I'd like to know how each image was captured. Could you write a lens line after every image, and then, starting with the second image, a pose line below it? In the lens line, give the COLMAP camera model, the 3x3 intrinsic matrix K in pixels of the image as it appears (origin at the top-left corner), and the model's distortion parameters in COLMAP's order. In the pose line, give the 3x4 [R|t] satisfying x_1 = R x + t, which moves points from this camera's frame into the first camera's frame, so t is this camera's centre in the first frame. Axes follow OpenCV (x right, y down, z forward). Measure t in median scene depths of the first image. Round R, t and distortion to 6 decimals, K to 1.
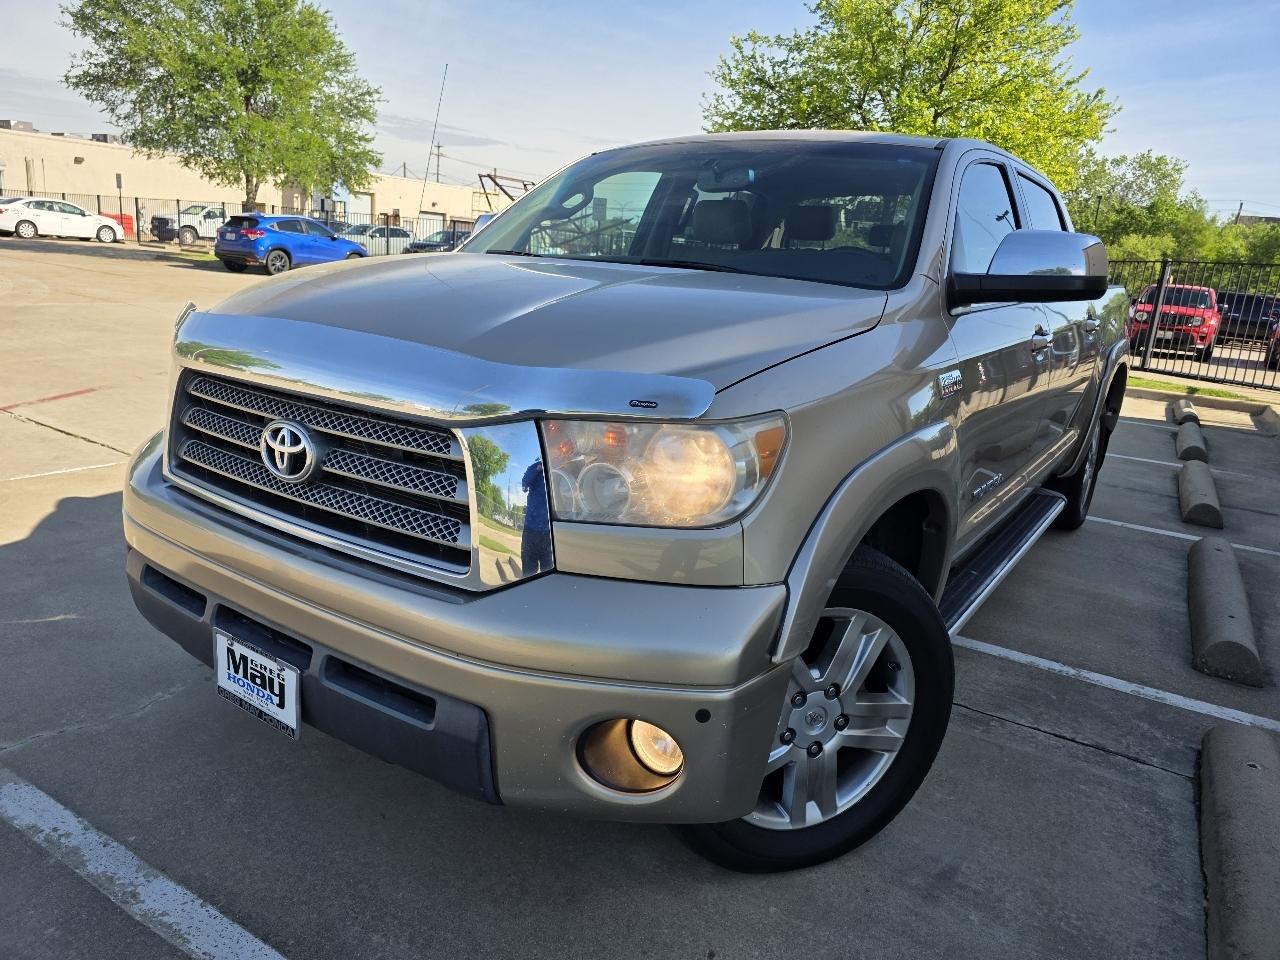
lens RADIAL K [[863.4, 0, 640.2], [0, 863.4, 472.8], [0, 0, 1]] dist [0.052129, -0.048695]
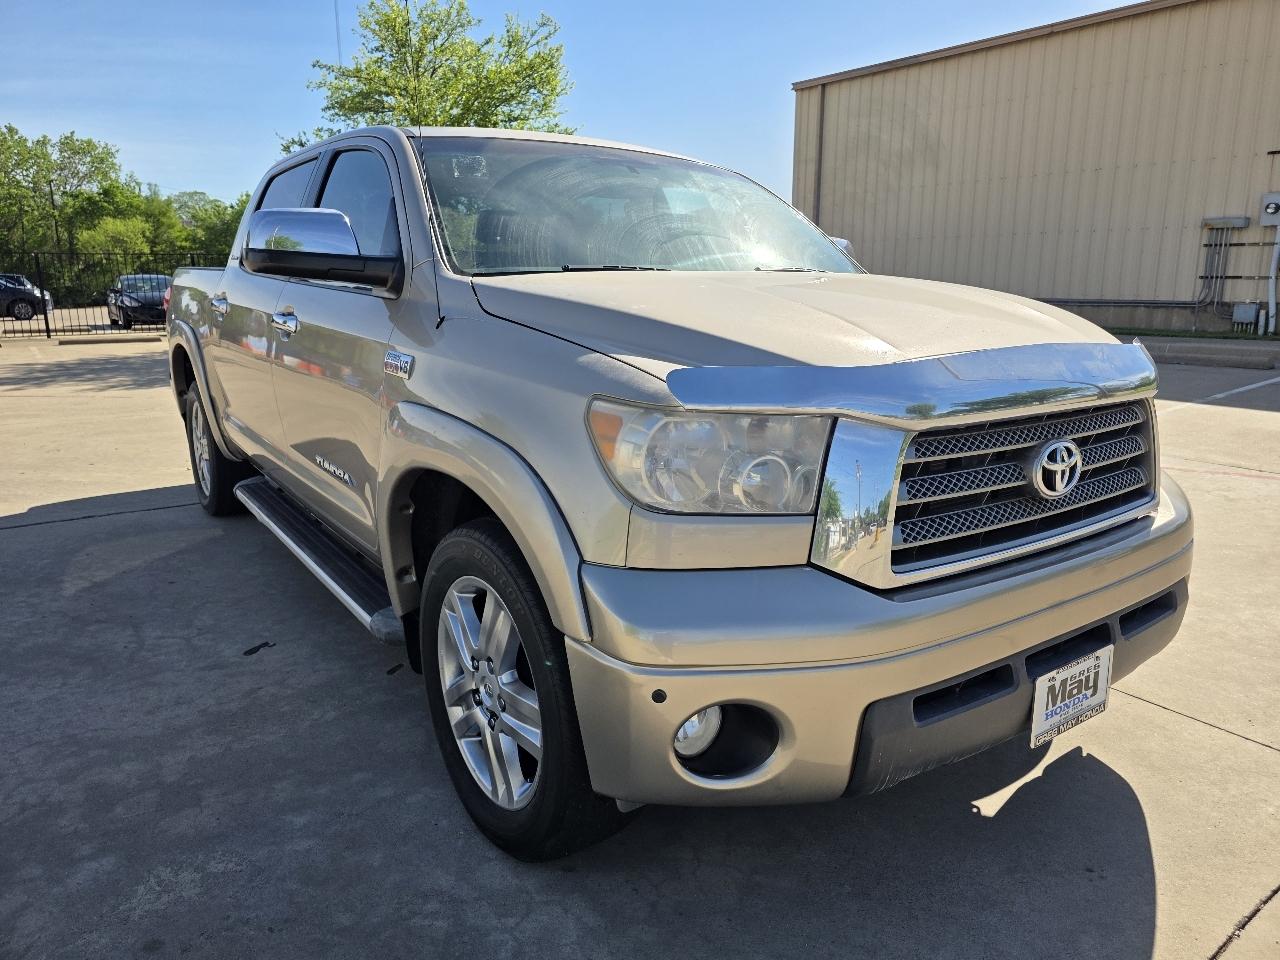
lens RADIAL K [[864.5, 0, 653.1], [0, 864.5, 471.2], [0, 0, 1]] dist [0.047316, -0.041695]
pose [[0.331320, -0.260102, 0.906959, -1.390936], [0.240404, 0.952798, 0.185426, -0.305026], [-0.912378, 0.156601, 0.378211, 0.963552]]
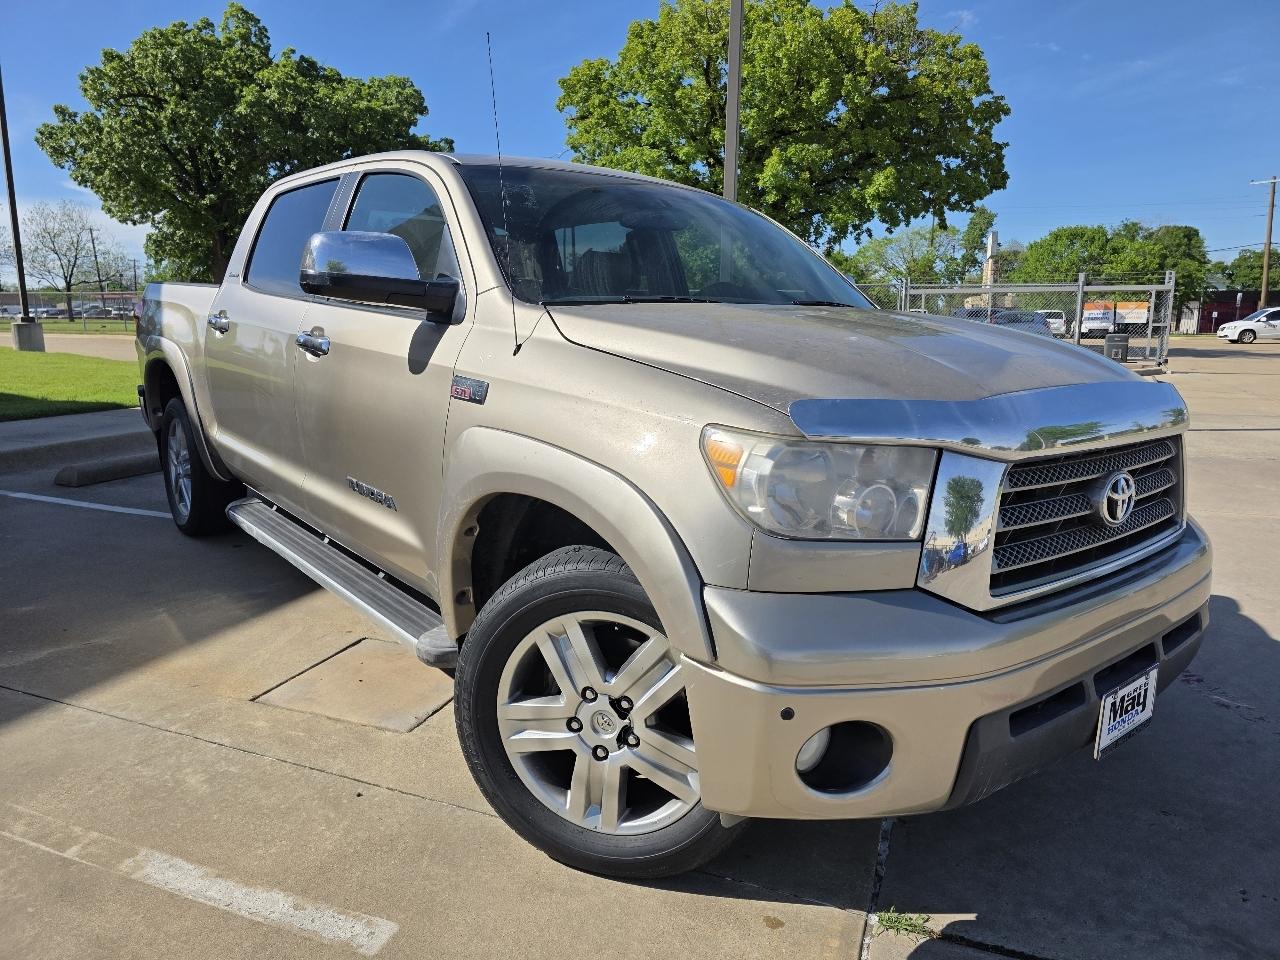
lens RADIAL K [[864.5, 0, 644.3], [0, 864.5, 485.7], [0, 0, 1]] dist [0.047316, -0.041695]
pose [[0.264102, -0.247699, 0.932146, -1.475370], [0.217333, 0.956888, 0.192697, -0.357136], [-0.939689, 0.151695, 0.306549, 1.125874]]
